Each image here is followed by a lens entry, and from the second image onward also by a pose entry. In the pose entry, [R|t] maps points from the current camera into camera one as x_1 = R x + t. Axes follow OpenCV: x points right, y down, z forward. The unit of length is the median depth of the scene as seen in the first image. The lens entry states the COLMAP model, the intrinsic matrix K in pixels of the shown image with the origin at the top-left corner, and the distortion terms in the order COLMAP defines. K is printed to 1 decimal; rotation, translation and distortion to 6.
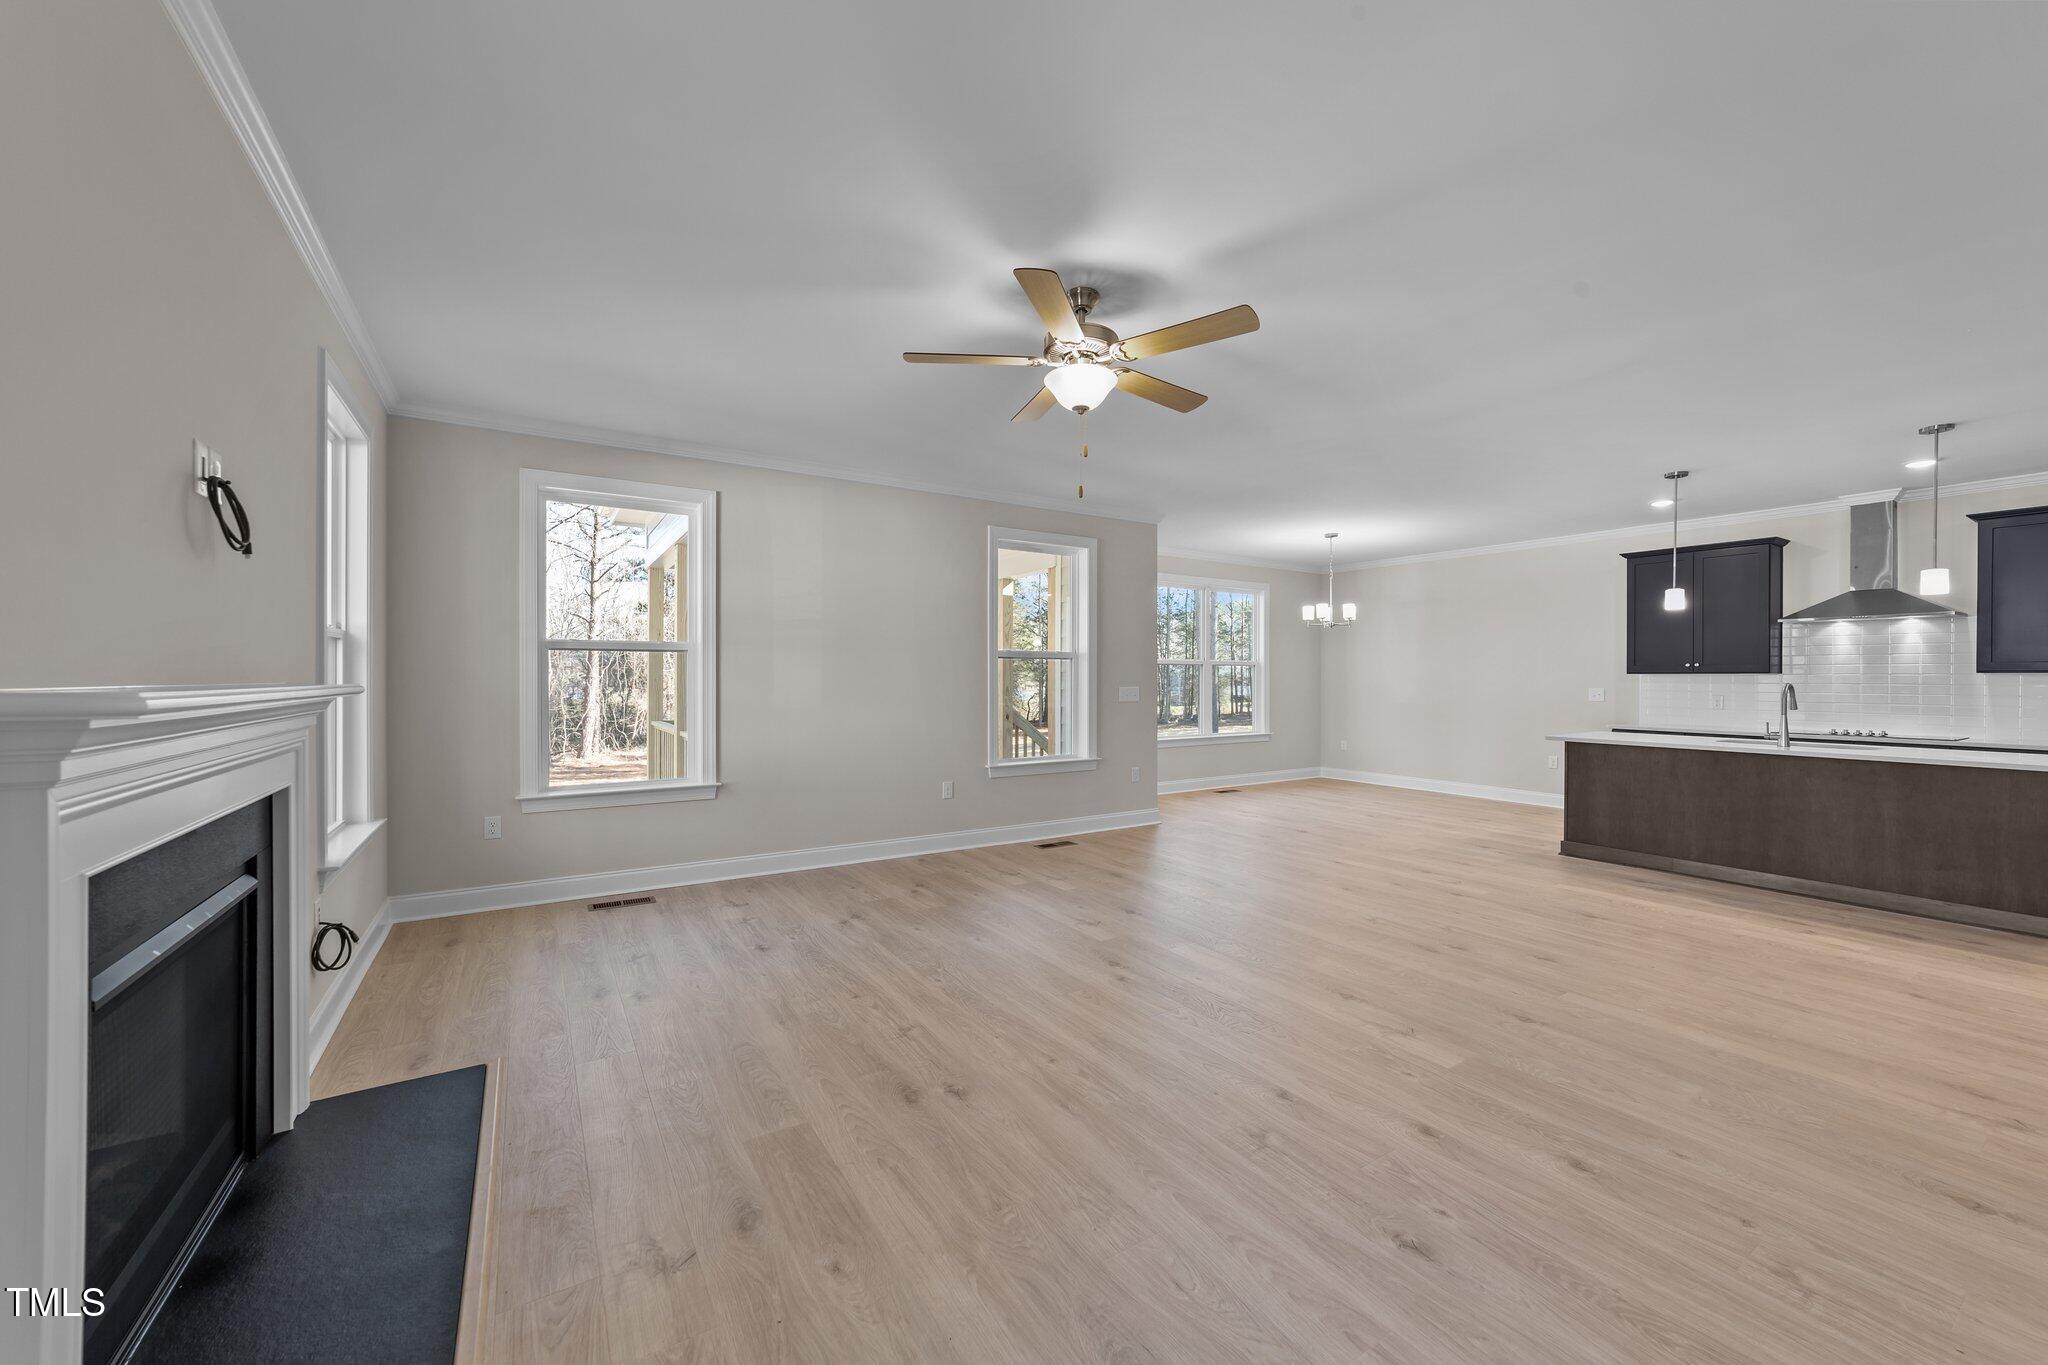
lens RADIAL K [[778.6, 0, 1024.0], [0, 778.6, 682.5], [0, 0, 1]] dist [-0.013662, 0.000102]
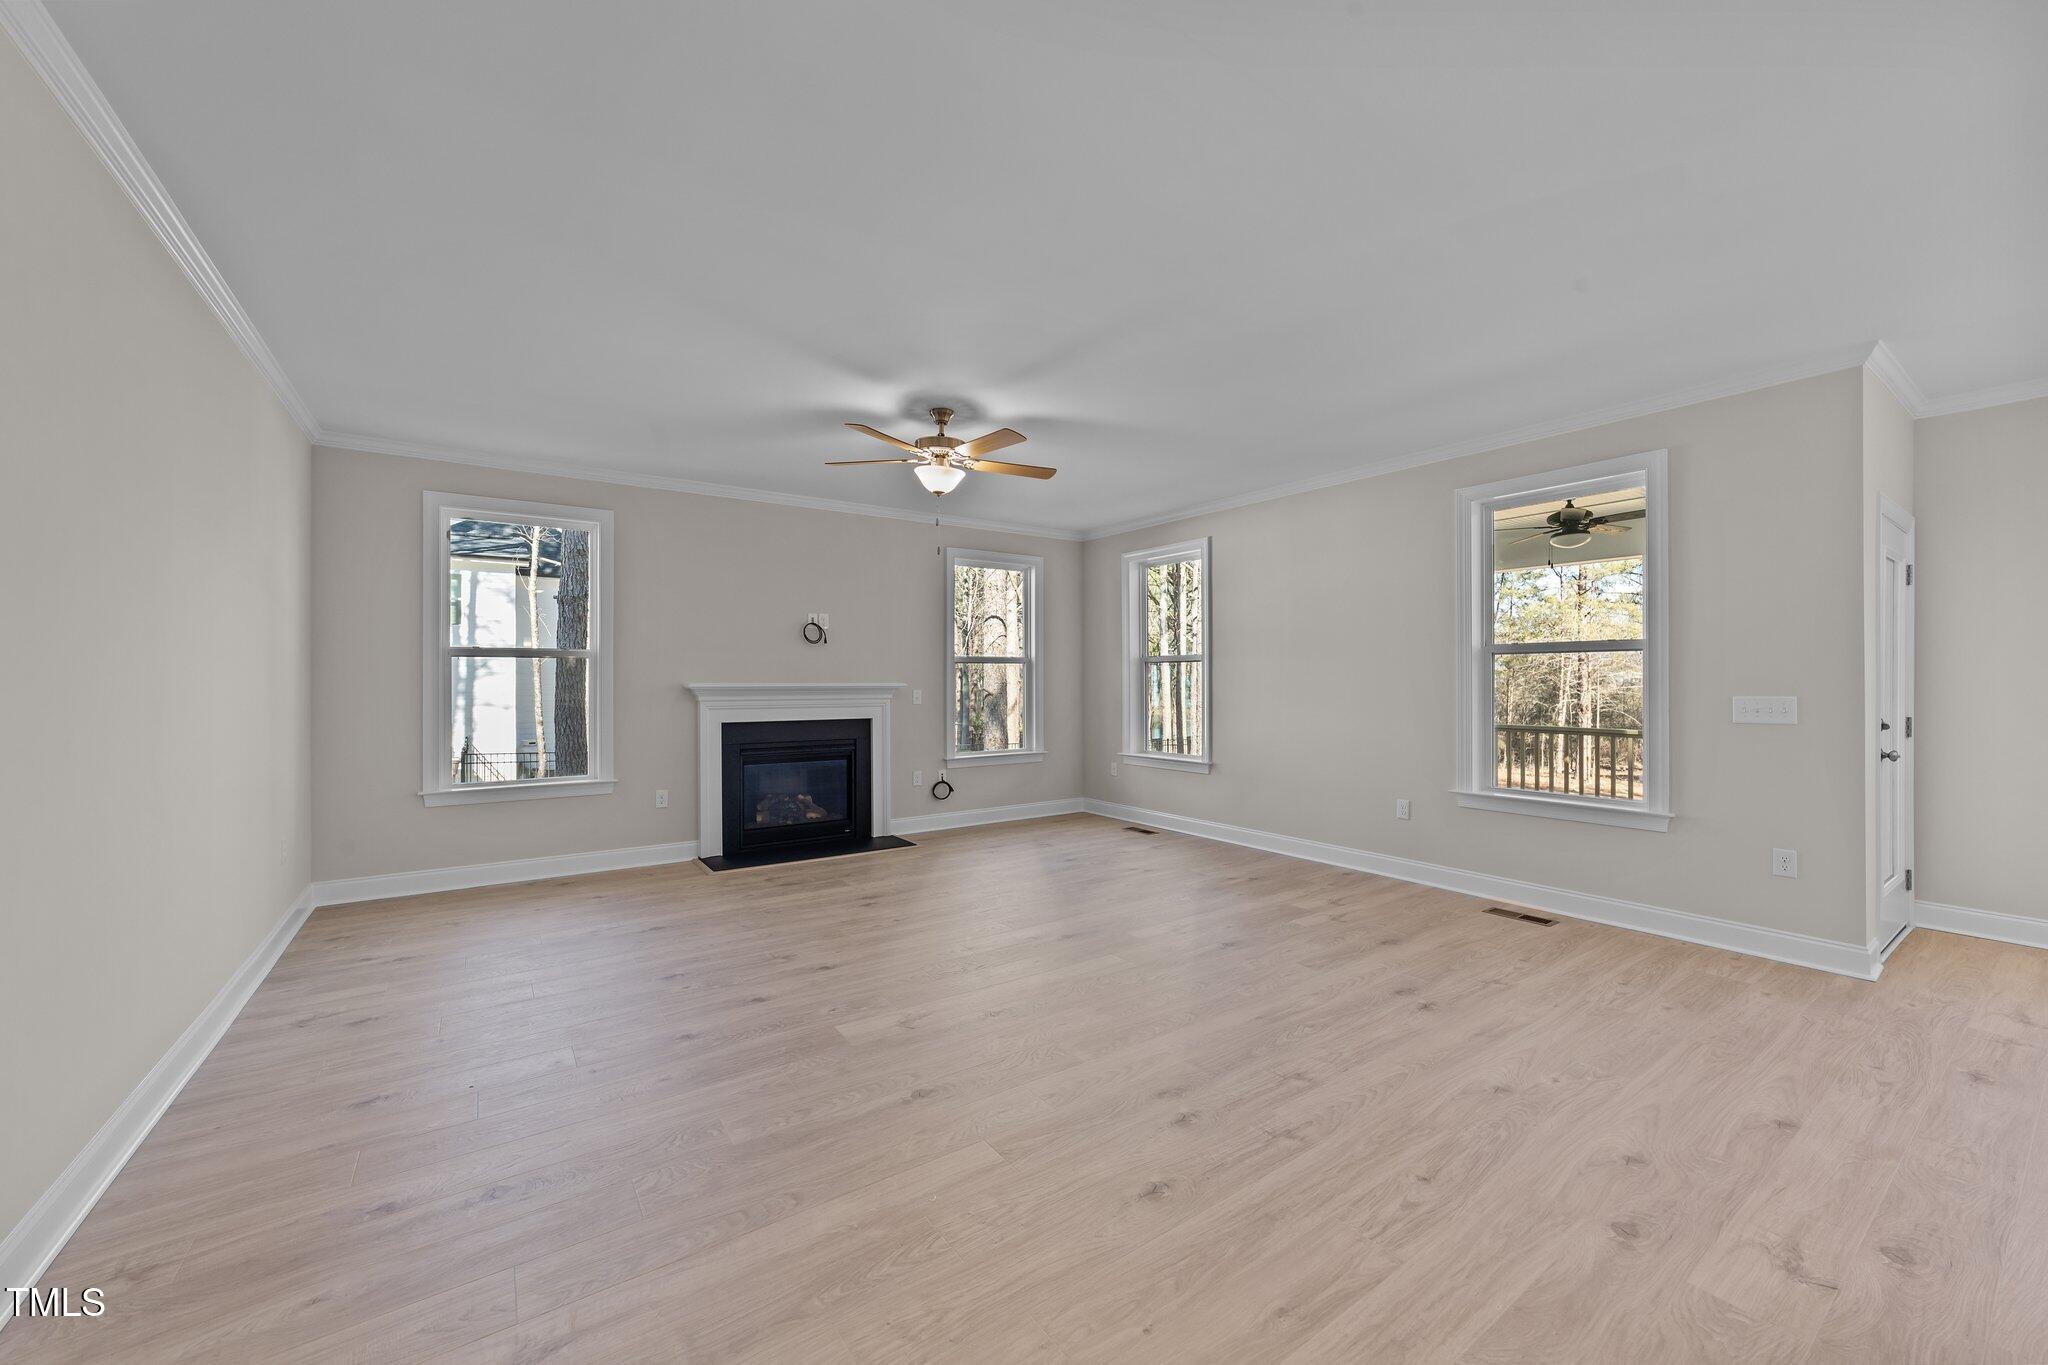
lens RADIAL K [[778.6, 0, 1024.0], [0, 778.6, 682.5], [0, 0, 1]] dist [-0.013662, 0.000102]
pose [[0.036608, -0.002572, -0.999326, 1.137905], [-0.001701, 0.999995, -0.002636, 0.000816], [0.999328, 0.001796, 0.036603, 0.829713]]
